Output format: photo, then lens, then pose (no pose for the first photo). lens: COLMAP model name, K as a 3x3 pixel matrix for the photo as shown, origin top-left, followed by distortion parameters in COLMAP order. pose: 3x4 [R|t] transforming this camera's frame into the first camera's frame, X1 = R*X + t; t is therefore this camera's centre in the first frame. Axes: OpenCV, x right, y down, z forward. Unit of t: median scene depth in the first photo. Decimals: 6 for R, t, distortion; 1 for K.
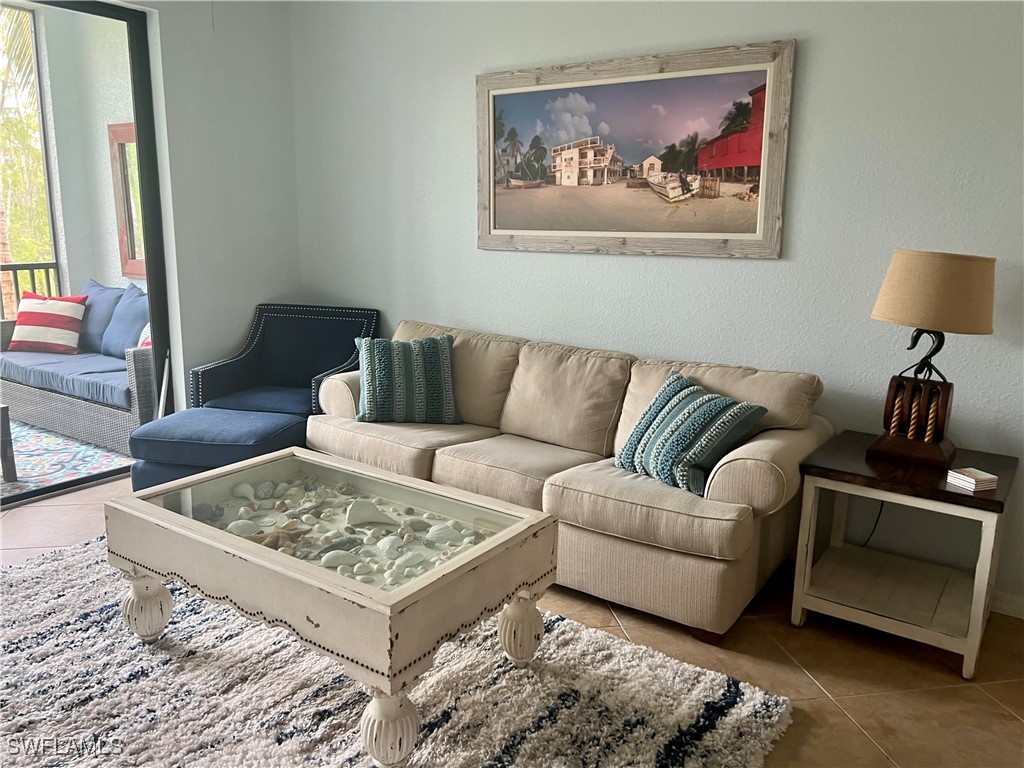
lens RADIAL K [[773.3, 0, 505.3], [0, 773.3, 382.9], [0, 0, 1]] dist [-0.010659, -0.017129]
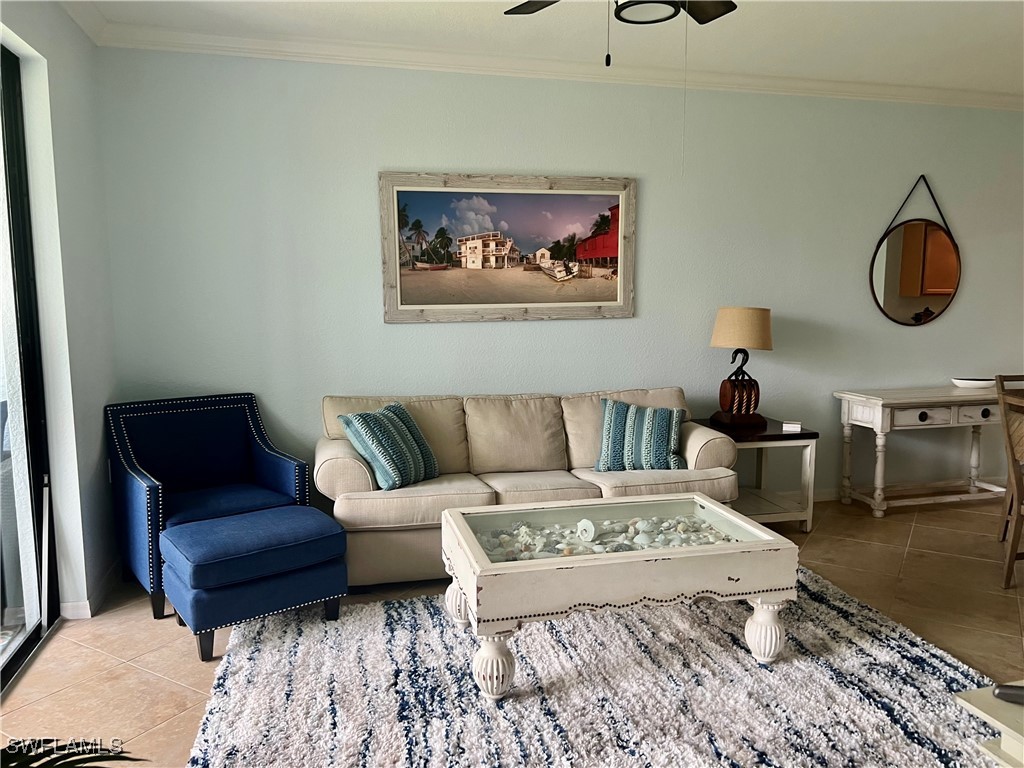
lens RADIAL K [[773.3, 0, 505.6], [0, 773.3, 385.1], [0, 0, 1]] dist [-0.010659, -0.017129]
pose [[0.666673, -0.123341, 0.735074, -0.865353], [0.165659, 0.986066, 0.015213, -0.084449], [-0.726708, 0.111630, 0.677816, 0.145418]]
